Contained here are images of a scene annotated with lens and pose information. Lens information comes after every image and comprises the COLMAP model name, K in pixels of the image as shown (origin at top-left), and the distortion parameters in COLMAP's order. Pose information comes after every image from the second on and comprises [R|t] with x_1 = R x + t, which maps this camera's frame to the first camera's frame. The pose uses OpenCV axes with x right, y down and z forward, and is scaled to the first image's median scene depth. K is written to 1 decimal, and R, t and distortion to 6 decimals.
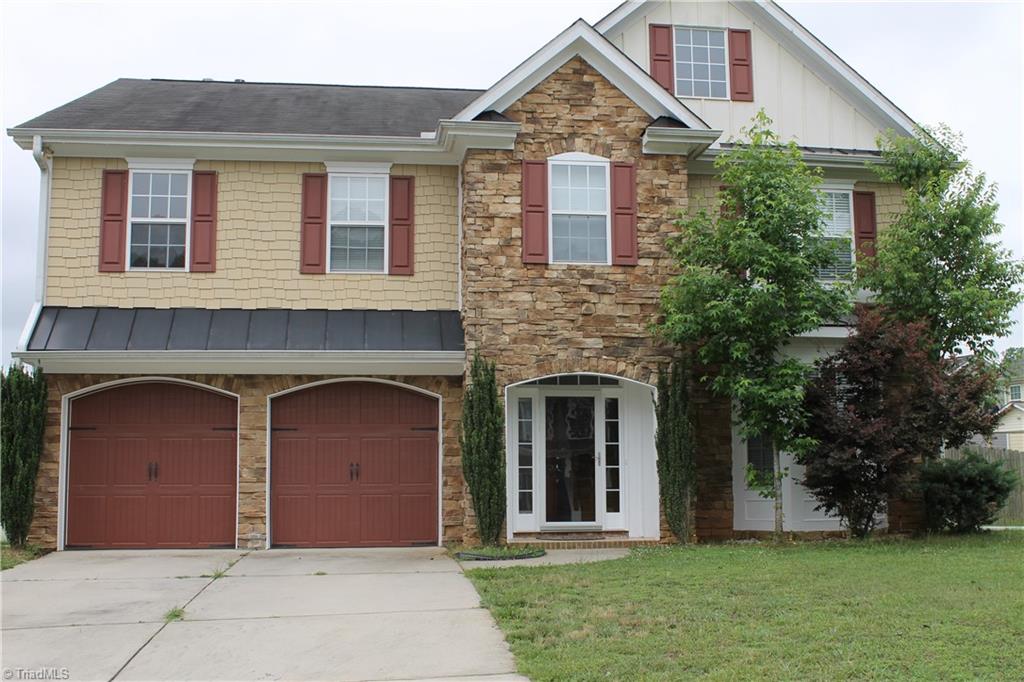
lens RADIAL K [[1102.1, 0, 530.3], [0, 1102.1, 352.6], [0, 0, 1]] dist [-0.133162, 0.204725]
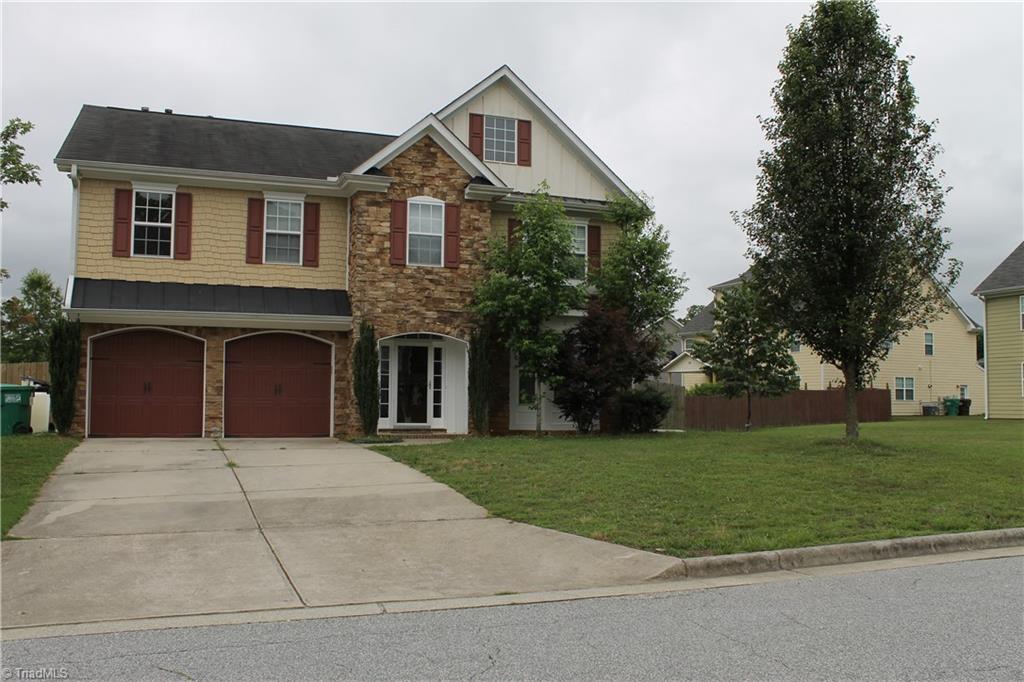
lens RADIAL K [[940.4, 0, 530.2], [0, 940.4, 340.8], [0, 0, 1]] dist [-0.138719, 0.135766]
pose [[0.969738, 0.029408, 0.242368, -0.136670], [-0.040993, 0.998238, 0.042898, -0.035117], [-0.240680, -0.051535, 0.969235, -0.390423]]
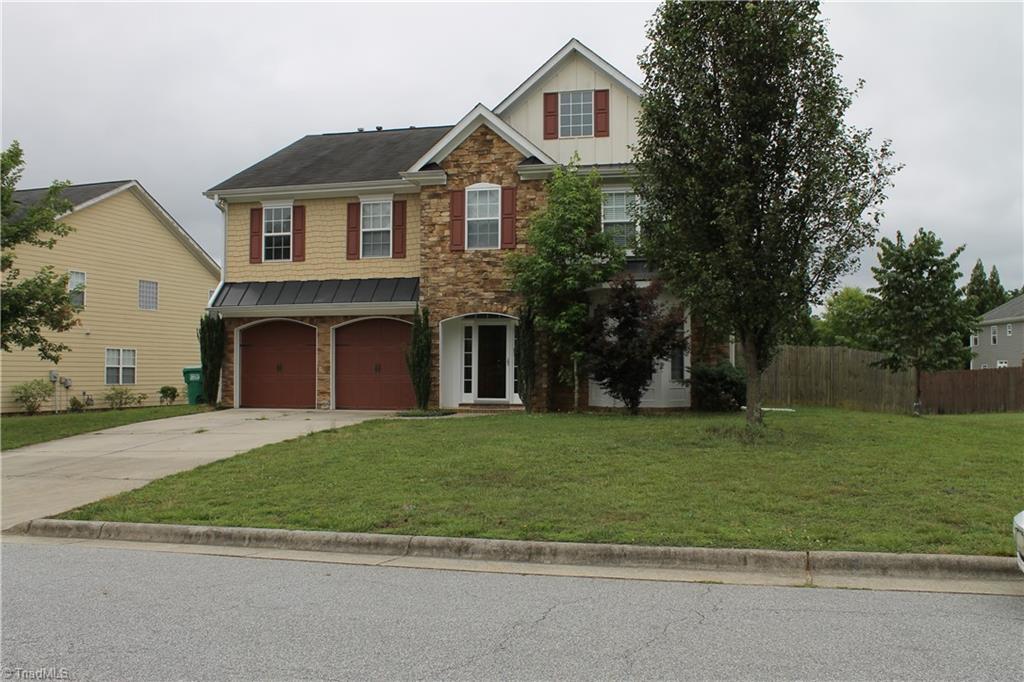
lens RADIAL K [[940.4, 0, 530.2], [0, 940.4, 340.8], [0, 0, 1]] dist [-0.138719, 0.135766]
pose [[0.933731, -0.002251, -0.357968, 0.636140], [0.032409, 0.996405, 0.078271, -0.050013], [0.356505, -0.084685, 0.930448, -0.347832]]
